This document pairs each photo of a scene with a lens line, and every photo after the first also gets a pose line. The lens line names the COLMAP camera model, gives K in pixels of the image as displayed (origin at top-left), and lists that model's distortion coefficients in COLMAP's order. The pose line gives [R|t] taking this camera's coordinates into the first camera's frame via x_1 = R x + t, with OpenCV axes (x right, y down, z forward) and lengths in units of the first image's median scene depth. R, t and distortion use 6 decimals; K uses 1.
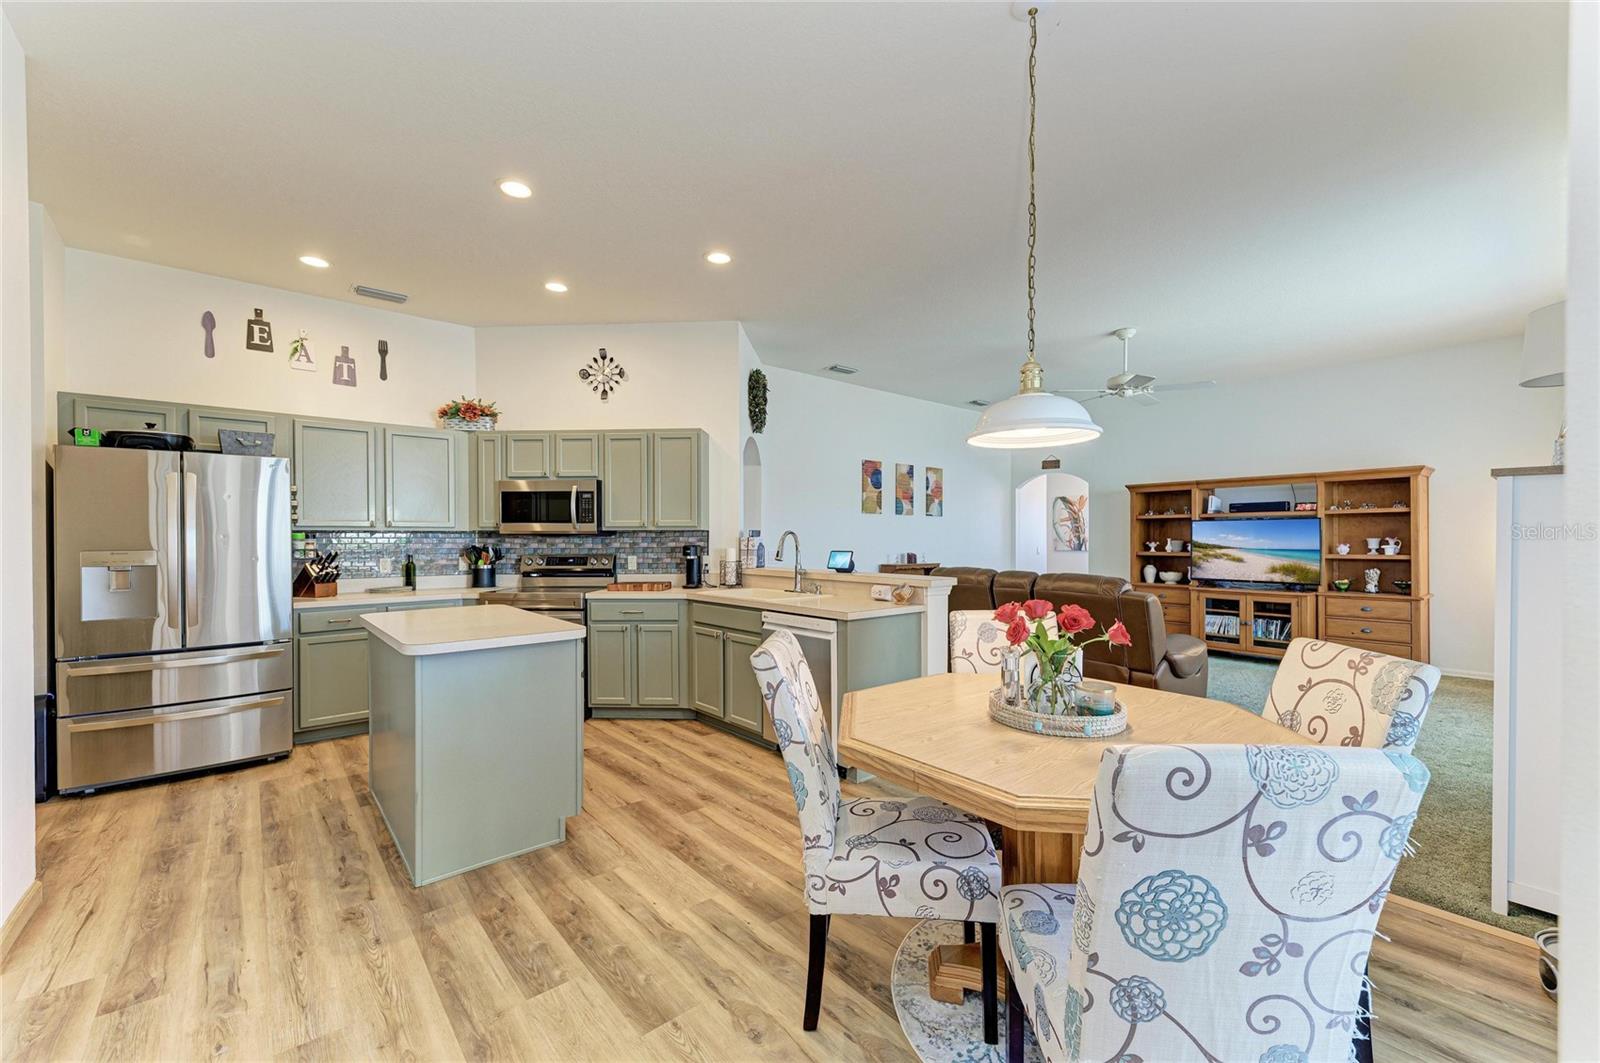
lens RADIAL K [[629.3, 0, 794.6], [0, 629.3, 547.2], [0, 0, 1]] dist [0.019232, -0.004259]
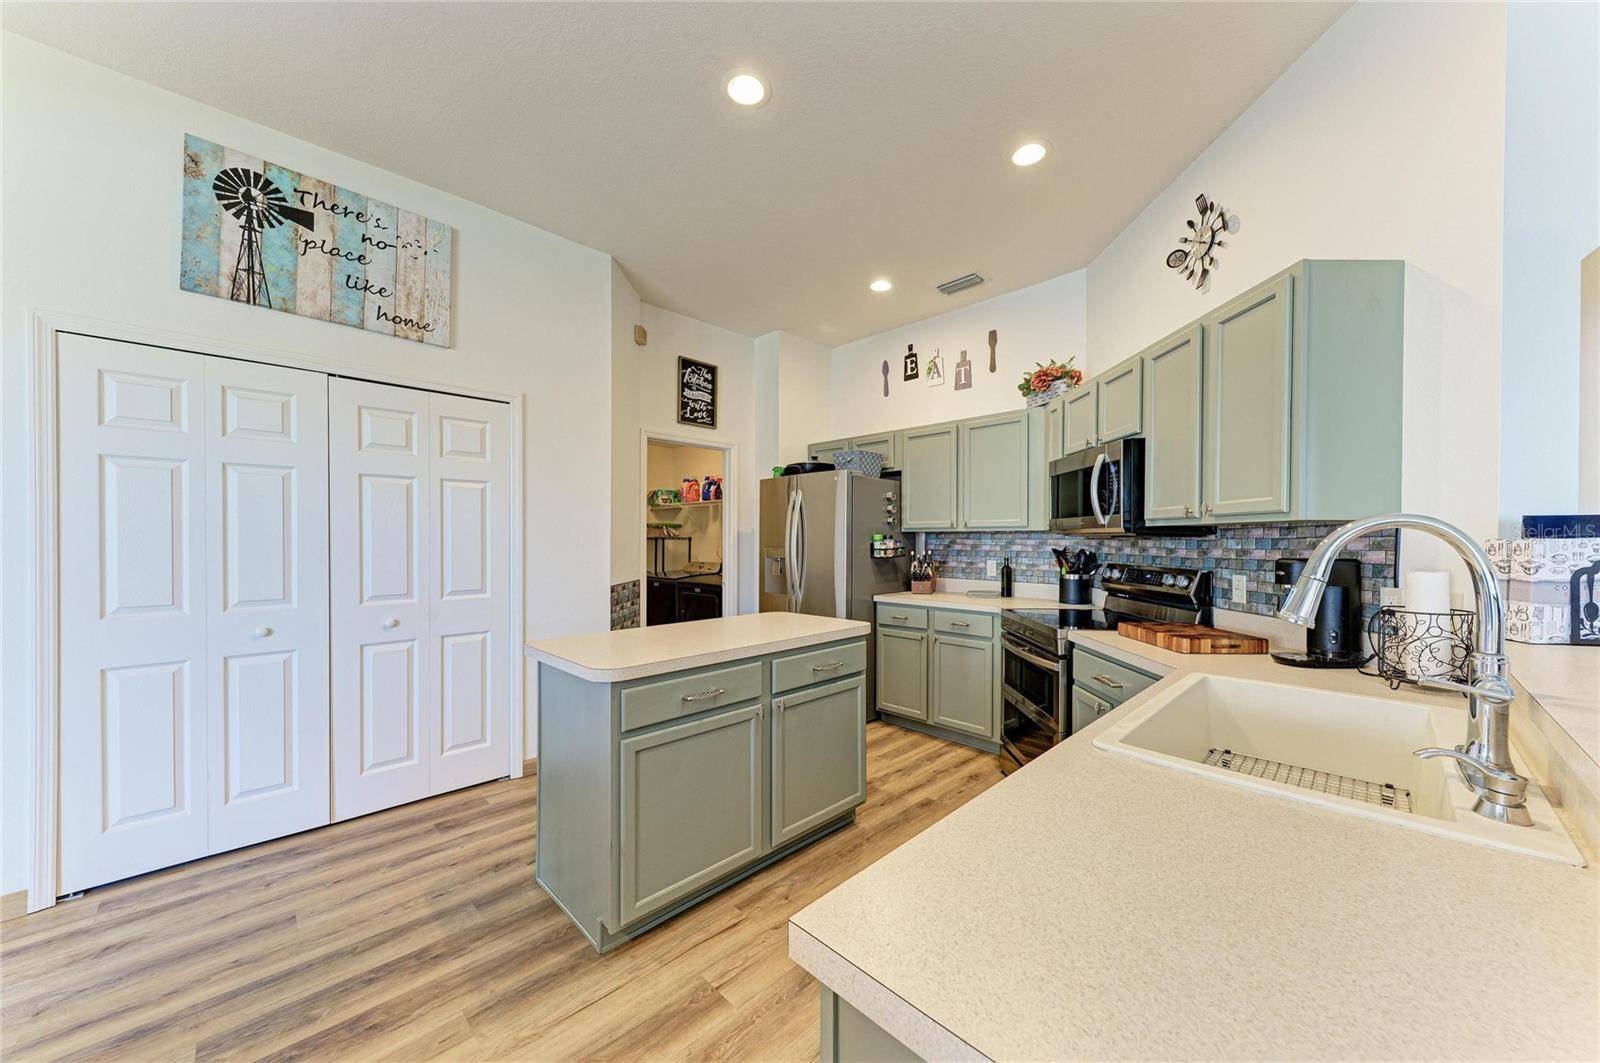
lens RADIAL K [[563.3, 0, 792.4], [0, 563.3, 542.3], [0, 0, 1]] dist [0.000991, -0.000576]
pose [[0.089206, 0.007633, -0.995984, 0.131086], [-0.015776, 0.999856, 0.006250, -0.008141], [0.995888, 0.015155, 0.089313, 0.507803]]
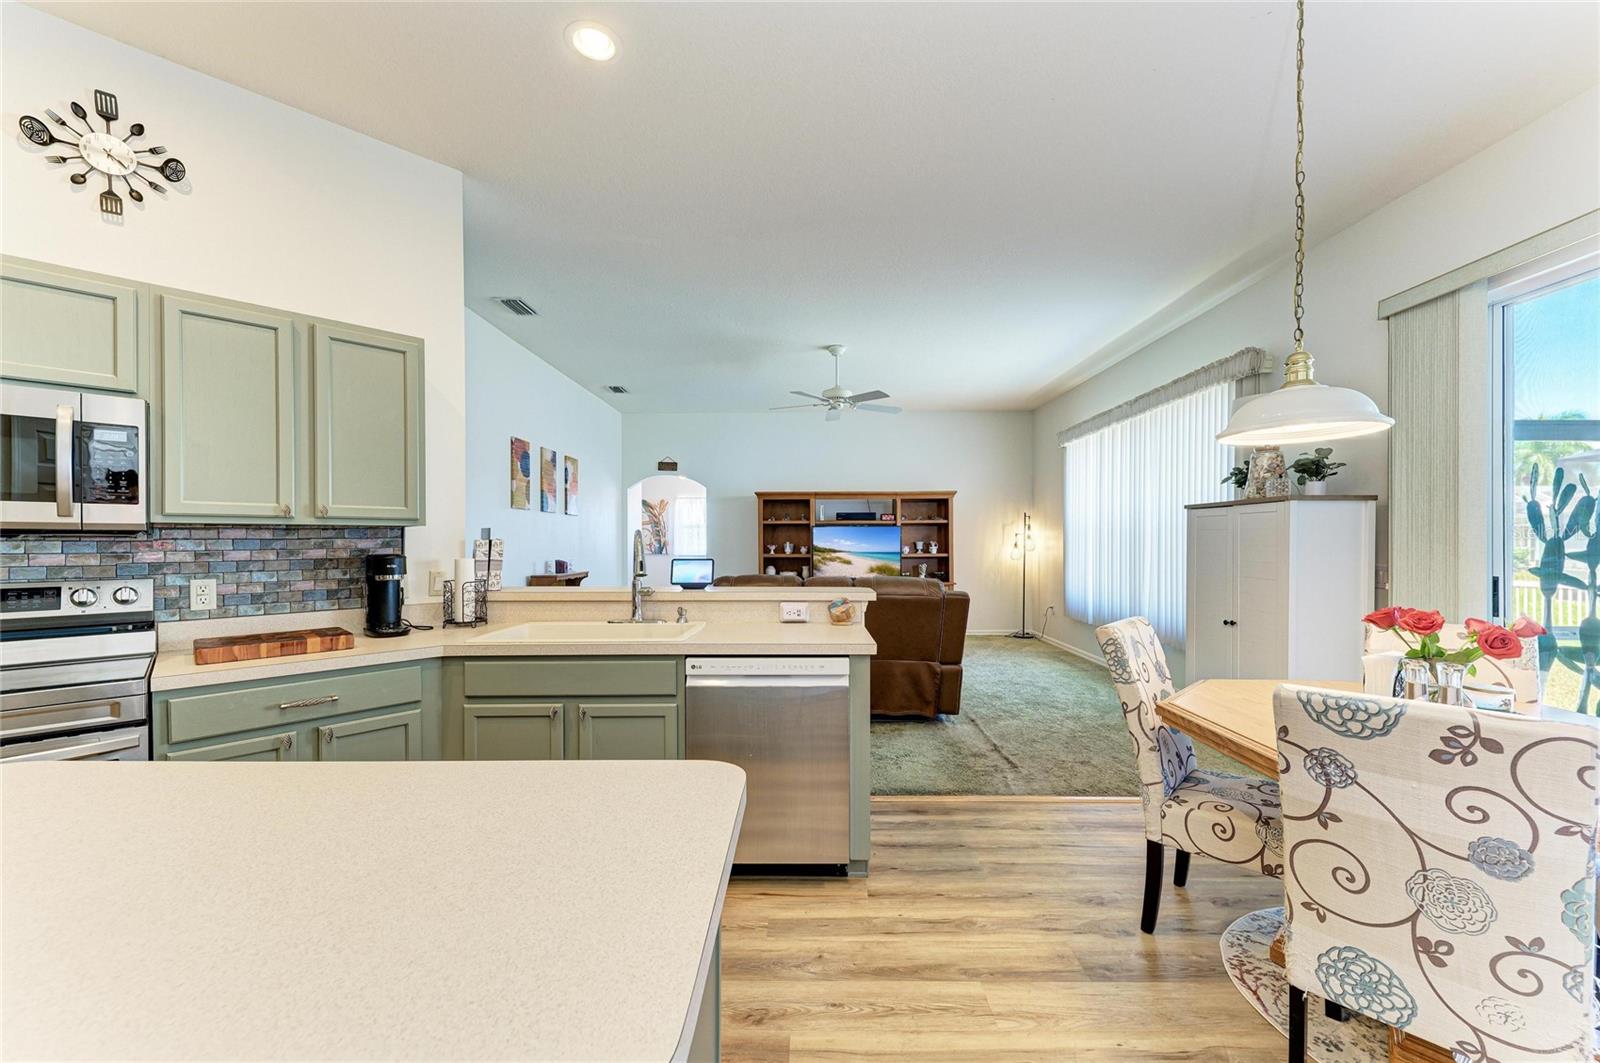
lens RADIAL K [[629.3, 0, 802.4], [0, 629.3, 538.4], [0, 0, 1]] dist [0.019232, -0.004259]
pose [[0.652682, 0.003794, 0.757622, -0.272079], [0.012252, 0.999804, -0.015561, -0.003049], [-0.757533, 0.019439, 0.652508, 0.311740]]
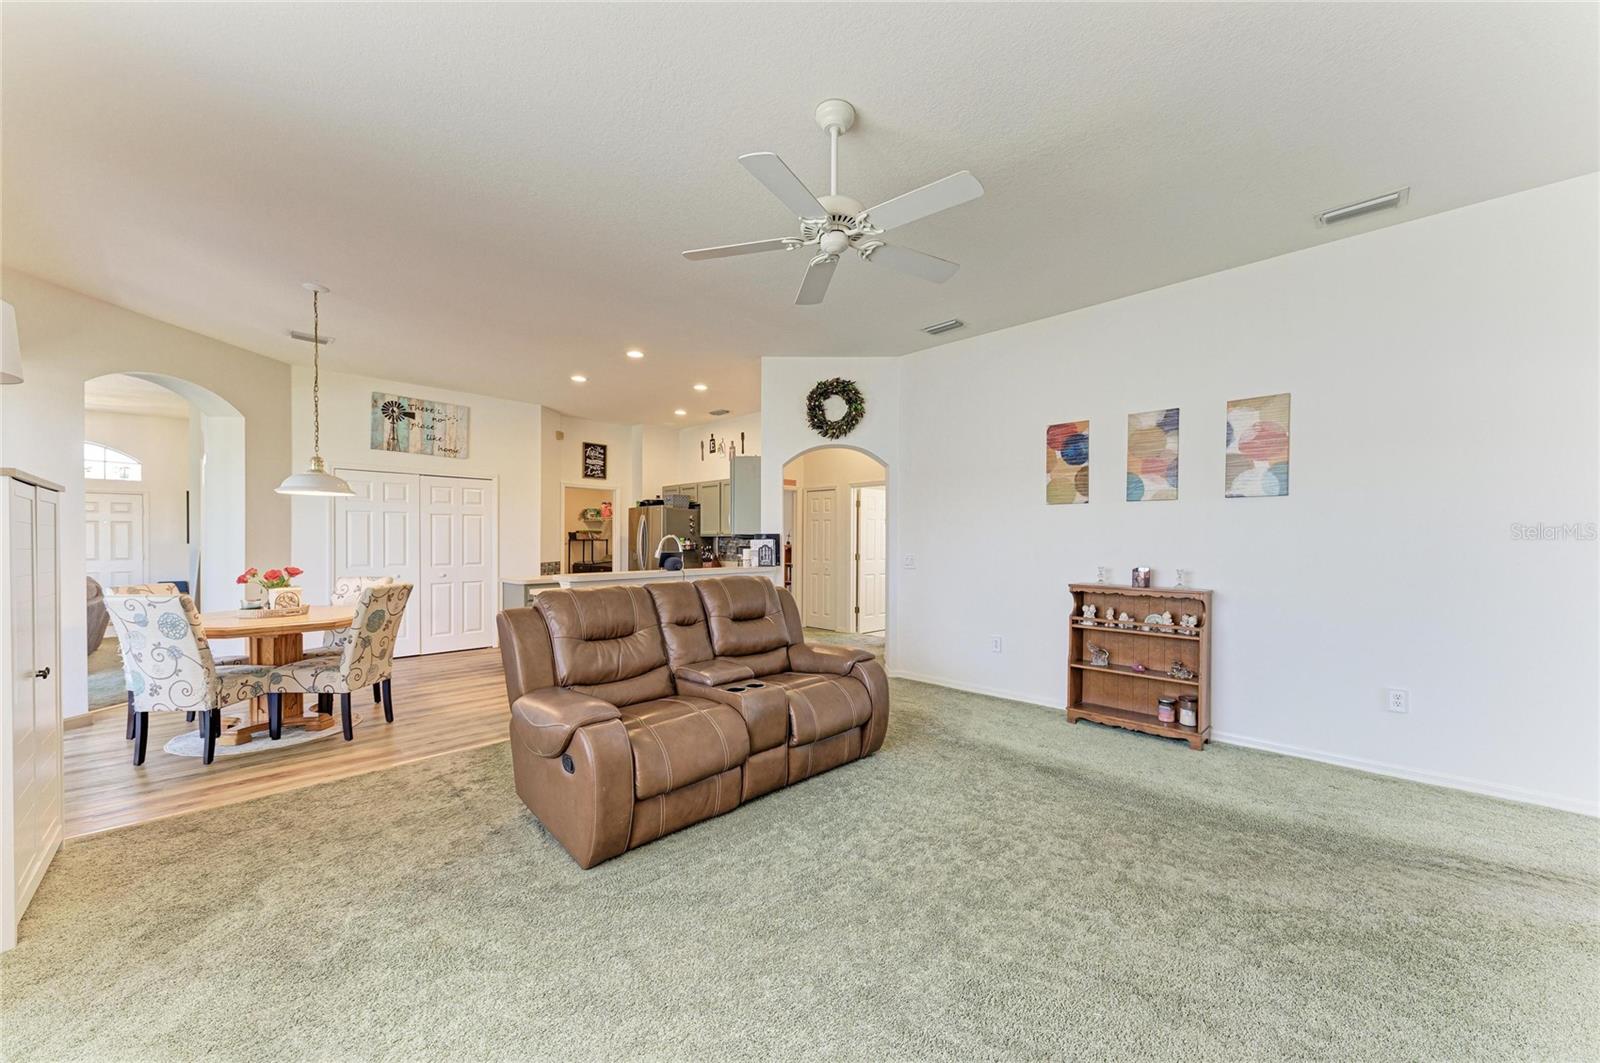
lens RADIAL K [[629.3, 0, 803.4], [0, 629.3, 543.4], [0, 0, 1]] dist [0.019232, -0.004259]
pose [[0.082867, 0.006920, -0.996537, 0.889406], [-0.015798, 0.999859, 0.005630, -0.014376], [0.996435, 0.015277, 0.082965, 0.804772]]
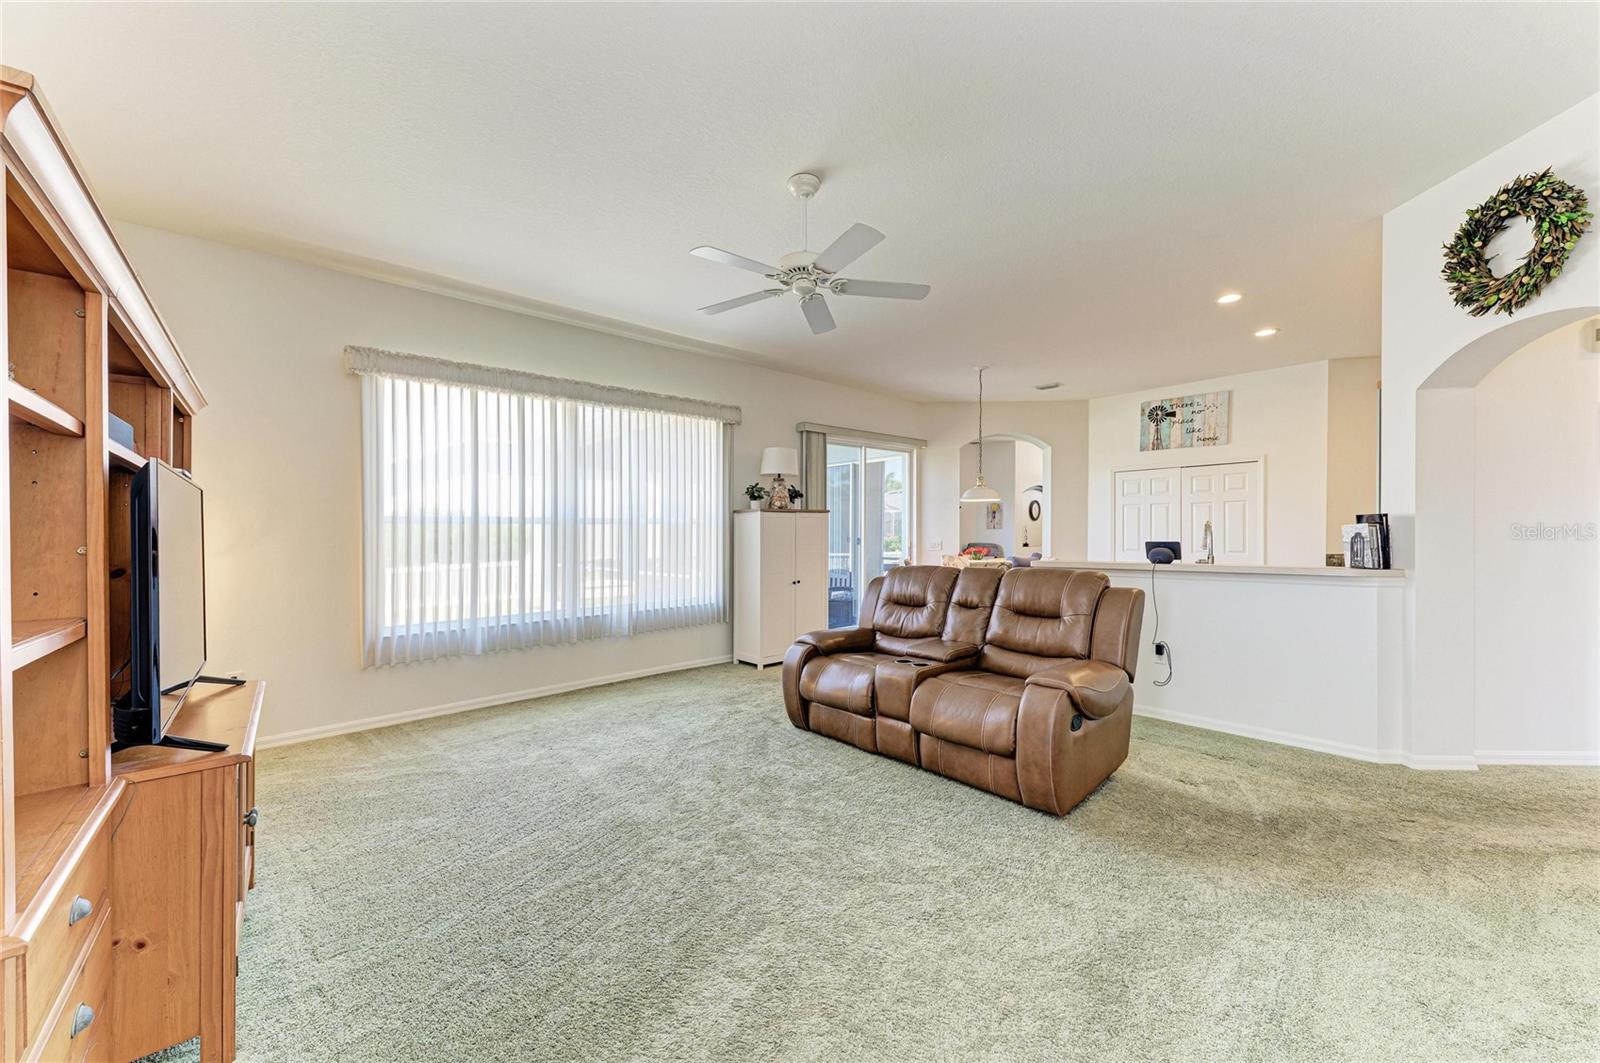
lens RADIAL K [[592.2, 0, 785.7], [0, 592.2, 542.9], [0, 0, 1]] dist [0.007884, -0.000004]
pose [[-0.999771, 0.012412, -0.017454, 0.483939], [0.011849, 0.999418, 0.031994, -0.020410], [0.017841, 0.031780, -0.999336, 1.347665]]
